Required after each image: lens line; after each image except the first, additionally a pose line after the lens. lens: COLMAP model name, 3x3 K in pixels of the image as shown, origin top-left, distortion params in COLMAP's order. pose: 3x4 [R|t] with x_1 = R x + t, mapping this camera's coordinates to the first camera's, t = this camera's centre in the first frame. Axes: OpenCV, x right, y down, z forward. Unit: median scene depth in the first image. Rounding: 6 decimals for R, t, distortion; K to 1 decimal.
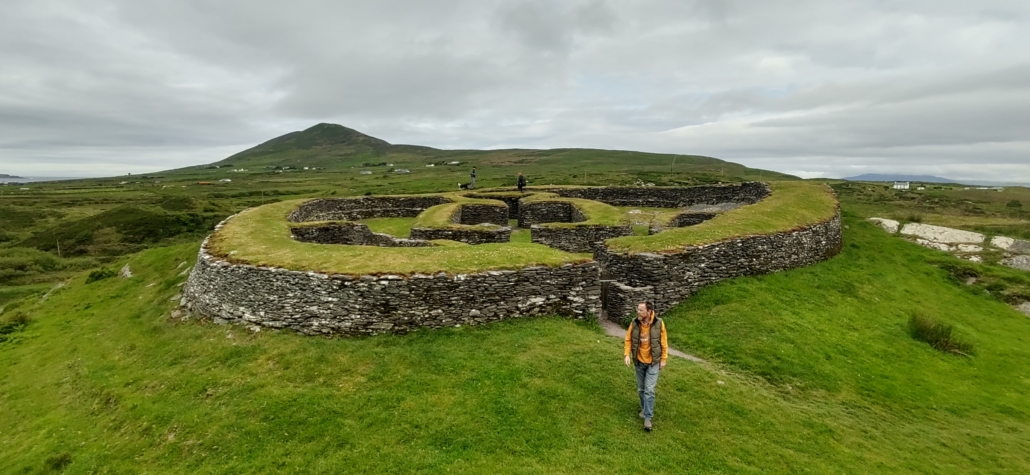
lens RADIAL K [[773.3, 0, 530.2], [0, 773.3, 242.0], [0, 0, 1]] dist [0.054826, -0.103782]
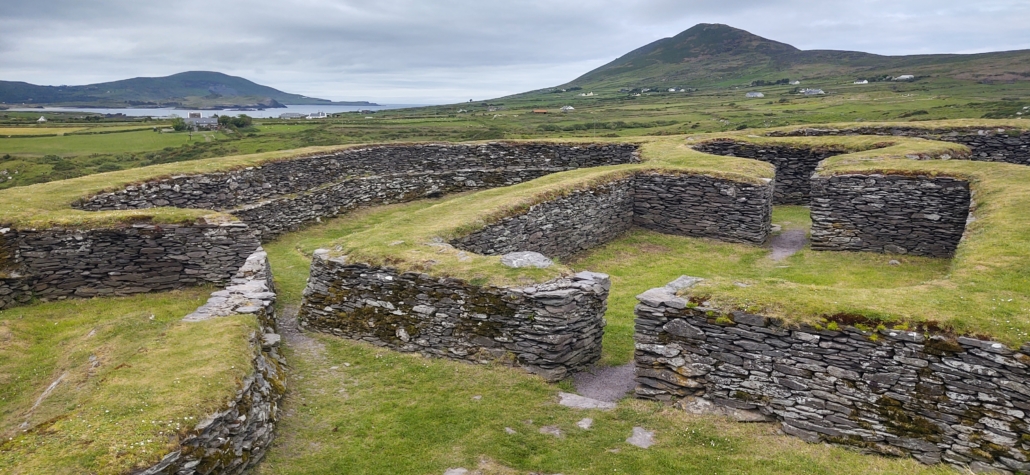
lens RADIAL K [[773.3, 0, 530.2], [0, 773.3, 242.0], [0, 0, 1]] dist [0.054826, -0.103782]
pose [[0.787898, 0.104425, -0.606887, 0.057066], [-0.047994, 0.992933, 0.108542, -0.028108], [0.613933, -0.056393, 0.787341, 0.357000]]
